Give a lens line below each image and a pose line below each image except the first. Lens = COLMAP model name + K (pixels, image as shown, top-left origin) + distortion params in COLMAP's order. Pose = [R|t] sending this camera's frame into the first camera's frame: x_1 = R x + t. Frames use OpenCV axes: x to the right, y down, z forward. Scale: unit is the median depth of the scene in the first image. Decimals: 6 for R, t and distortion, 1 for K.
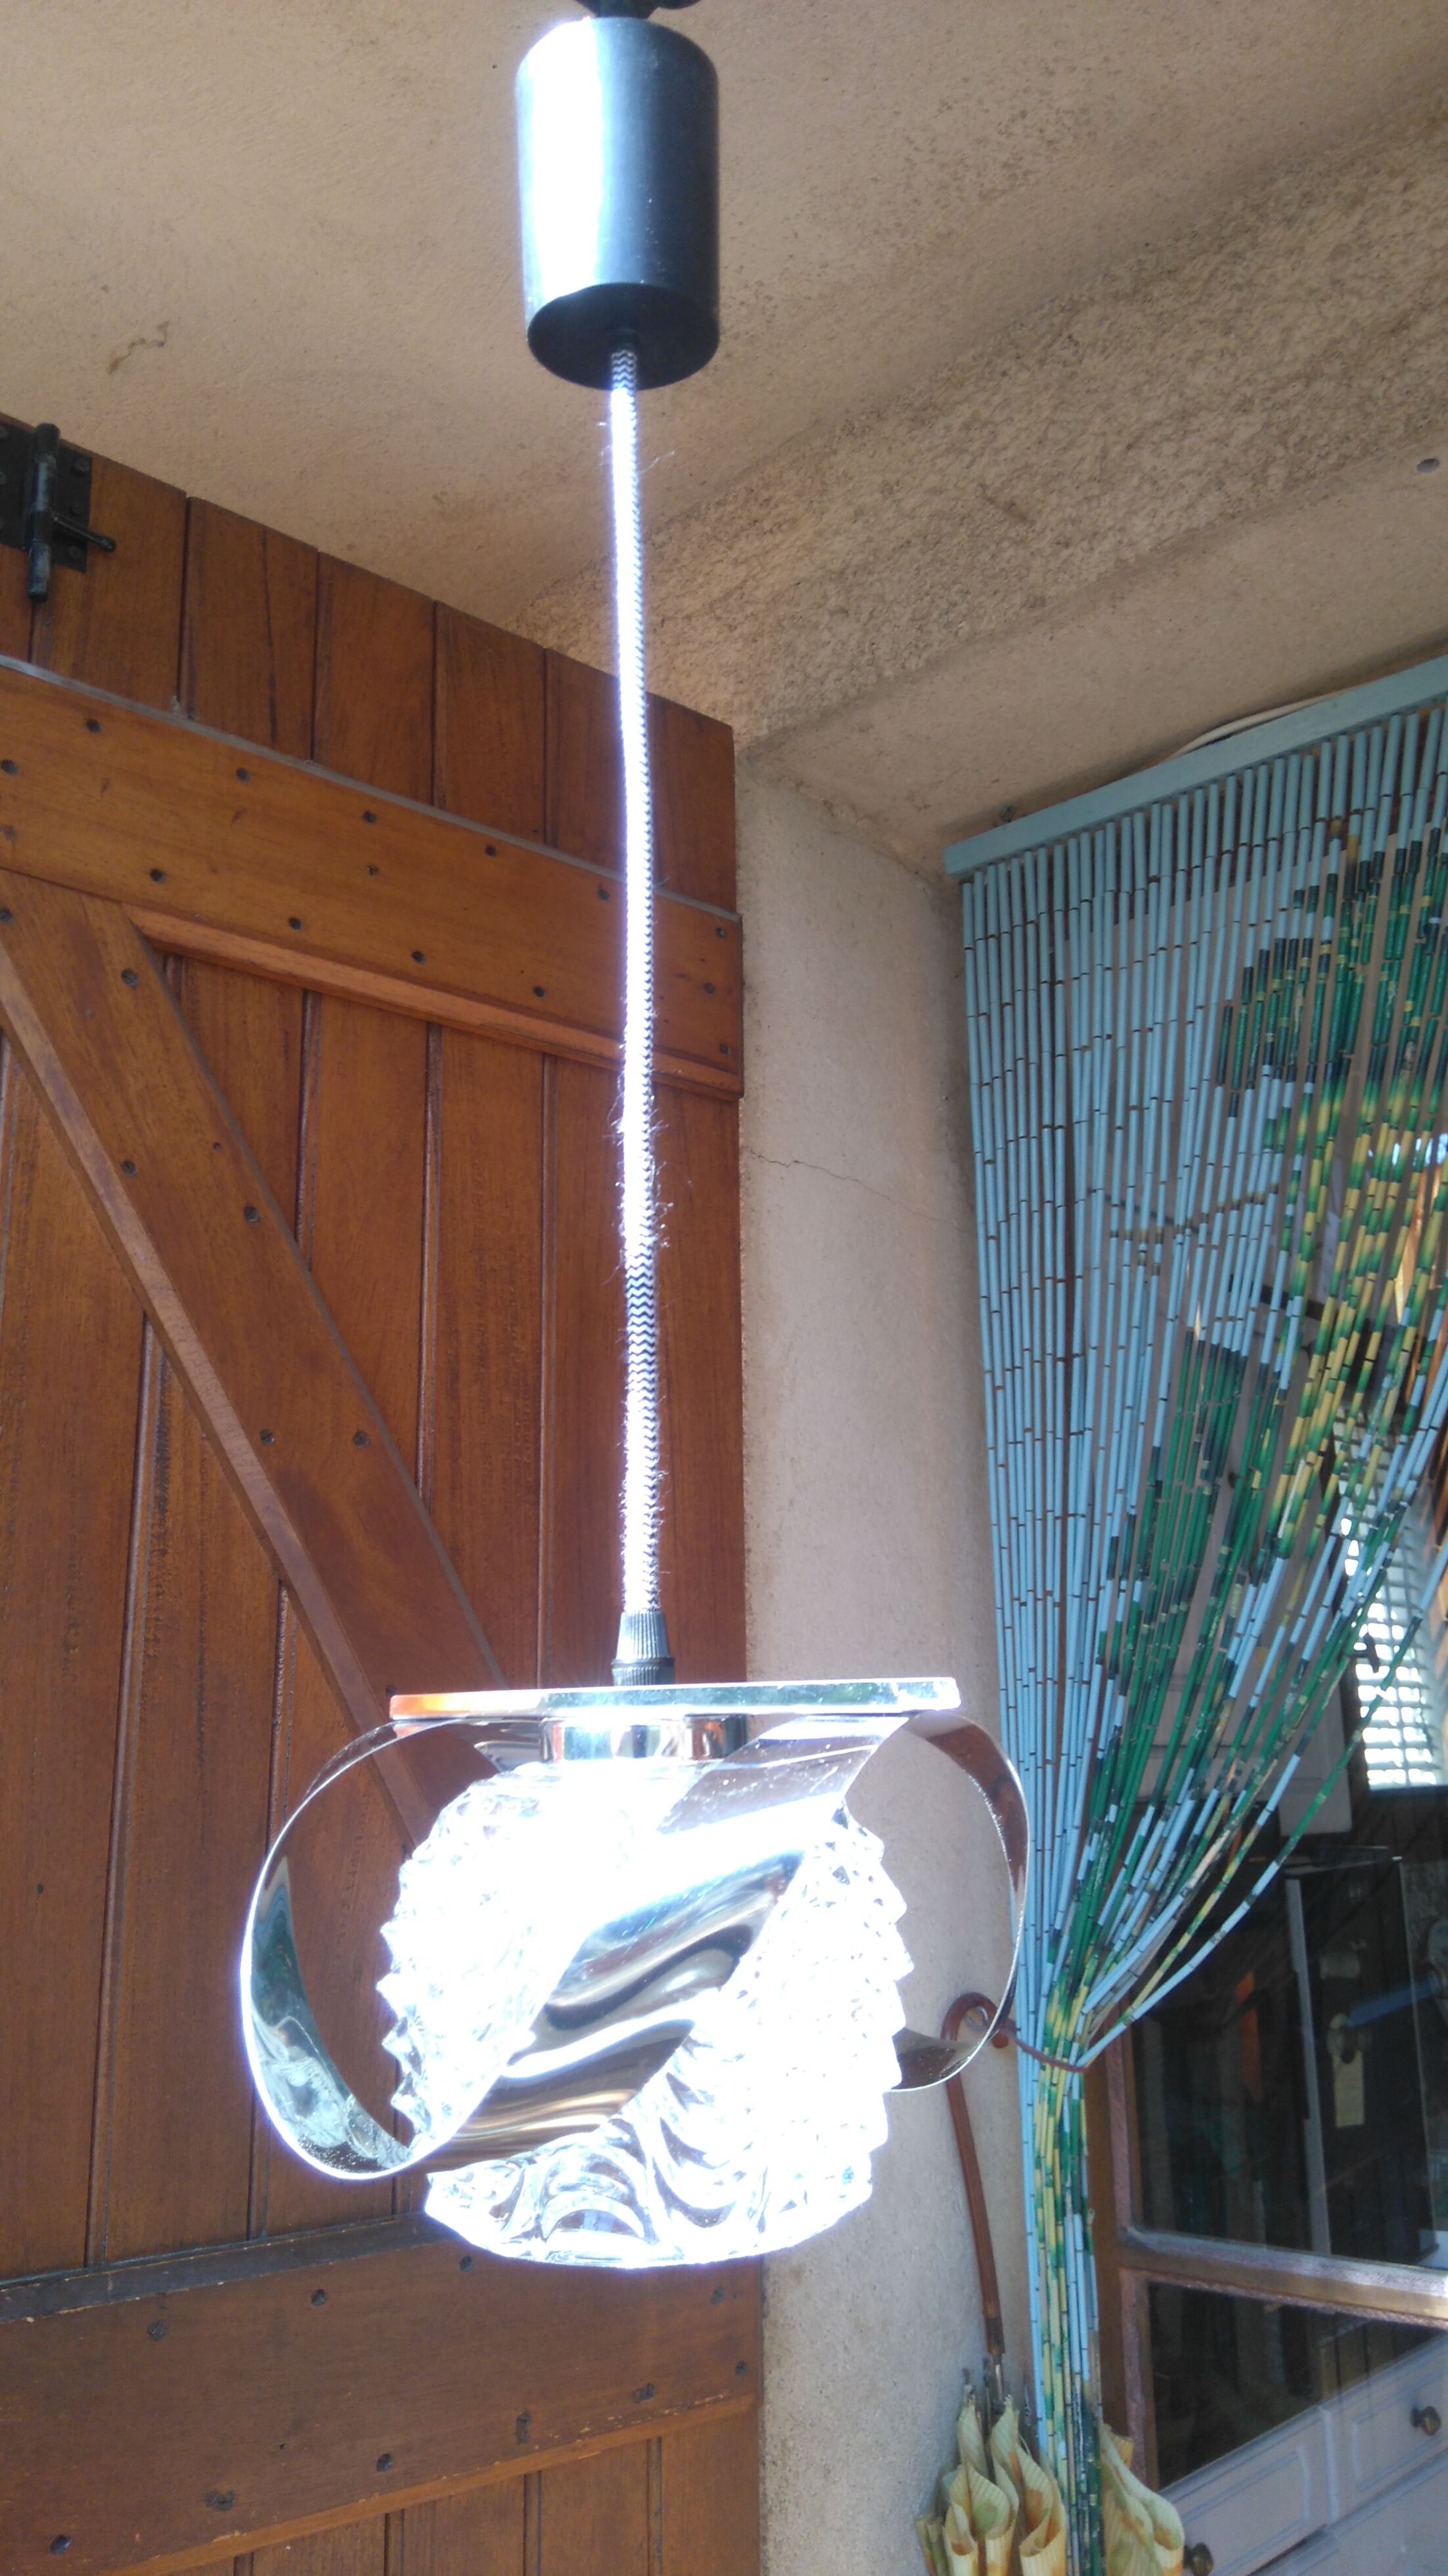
lens RADIAL K [[2013.6, 0, 749.3], [0, 2013.6, 1281.1], [0, 0, 1]] dist [0.157762, -0.274144]
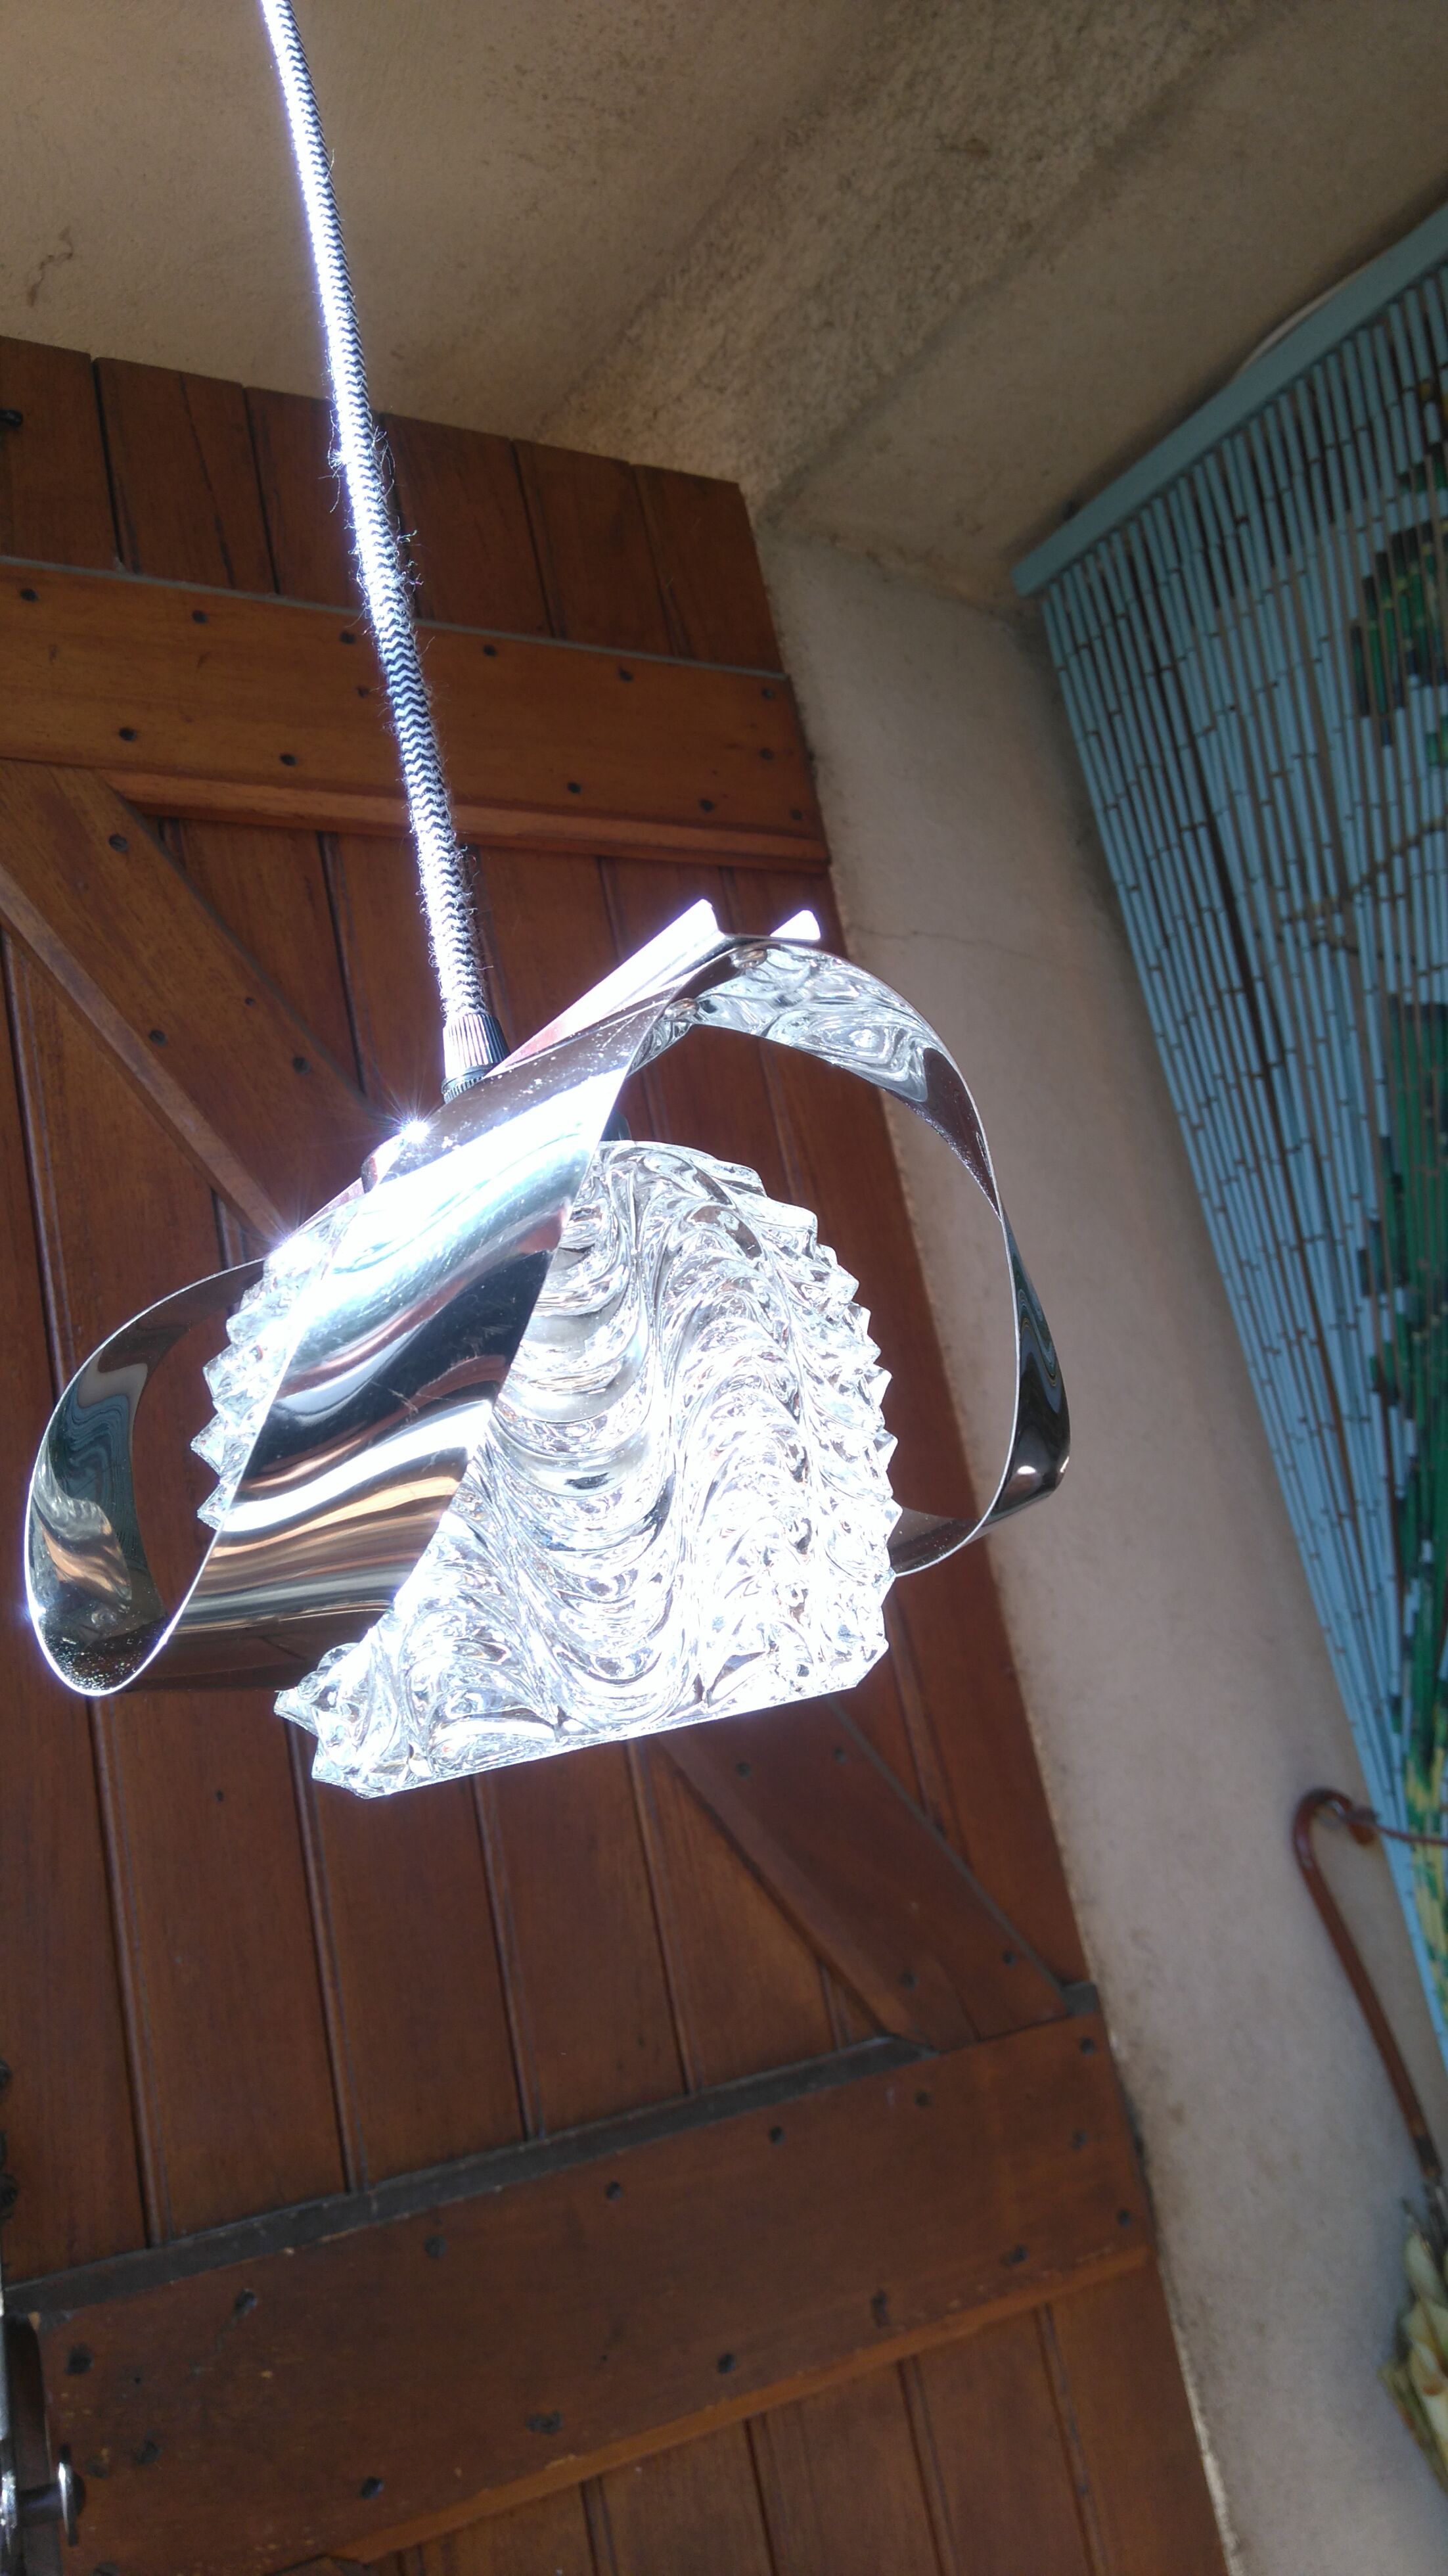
lens RADIAL K [[2029.4, 0, 760.0], [0, 2029.4, 1284.3], [0, 0, 1]] dist [0.153773, -0.273207]
pose [[0.964673, -0.225106, -0.136870, 0.049591], [0.223753, 0.974315, -0.025394, 0.109764], [0.139071, -0.006128, 0.990264, 0.088070]]
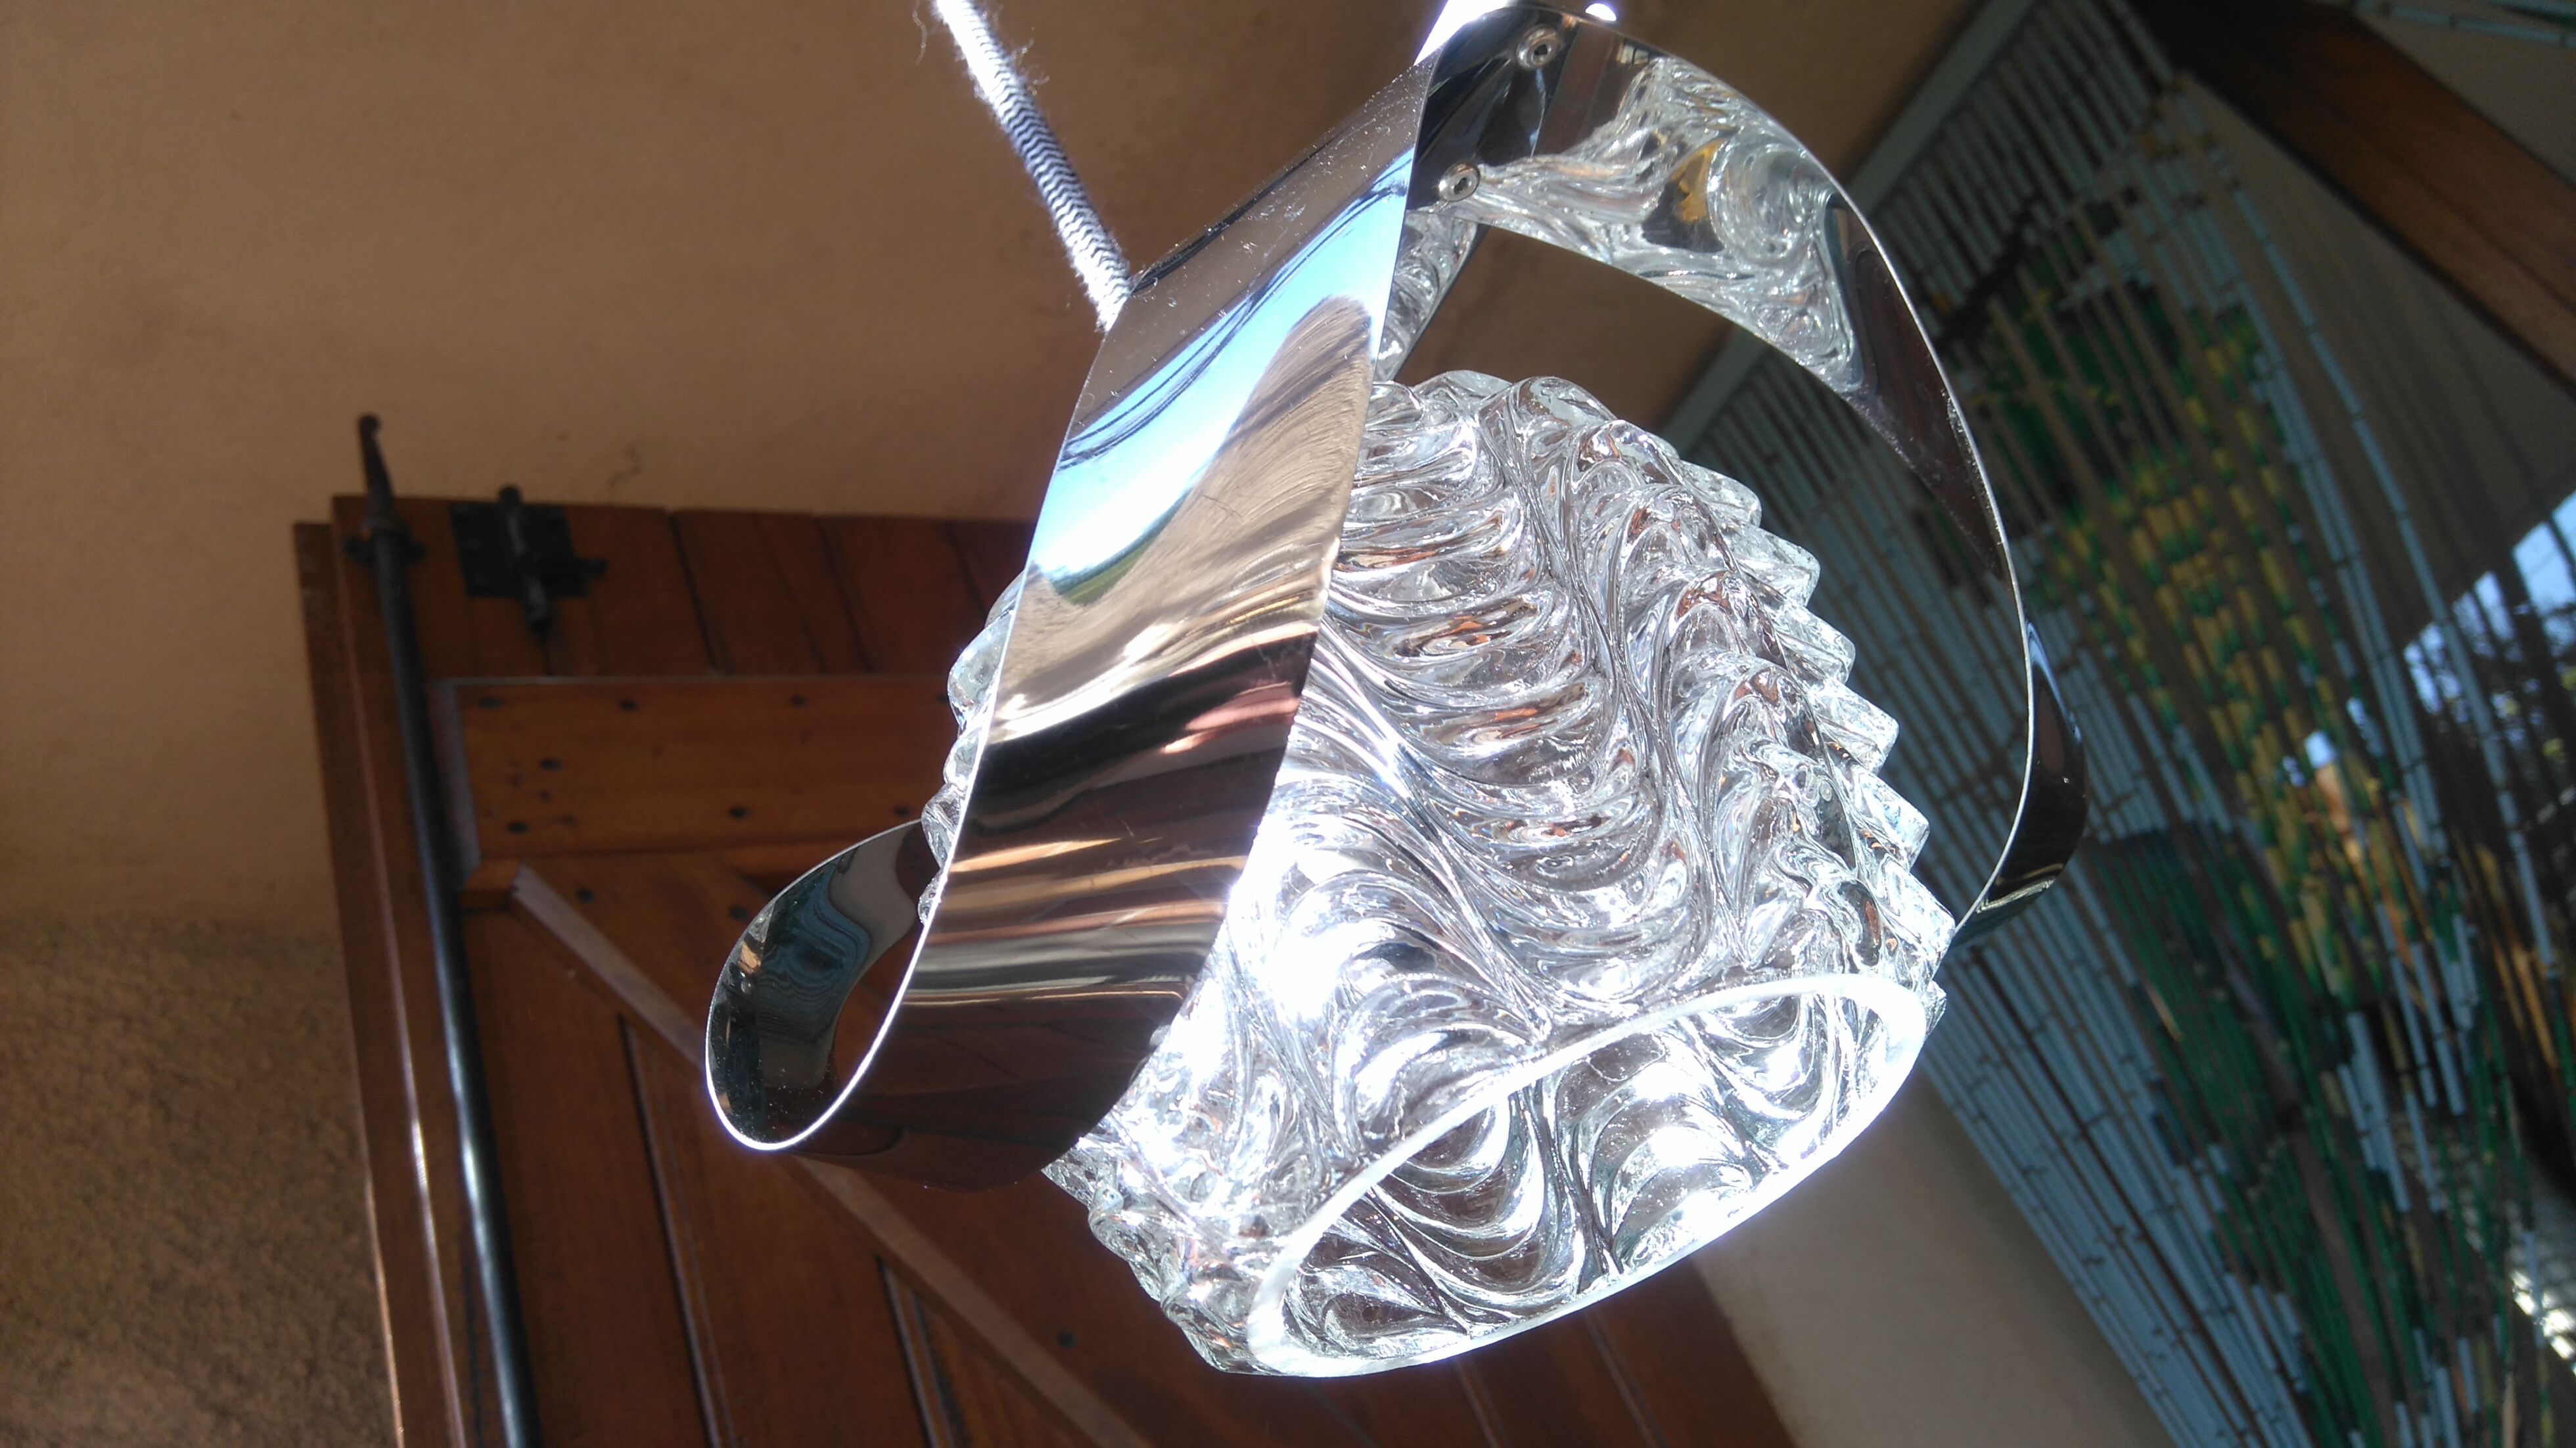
lens RADIAL K [[2029.4, 0, 1314.2], [0, 2029.4, 737.5], [0, 0, 1]] dist [0.153773, -0.273207]
pose [[0.888392, -0.458153, -0.029247, -0.016525], [0.413777, 0.826684, -0.381291, 0.183762], [0.198867, 0.326635, 0.923992, 0.162697]]
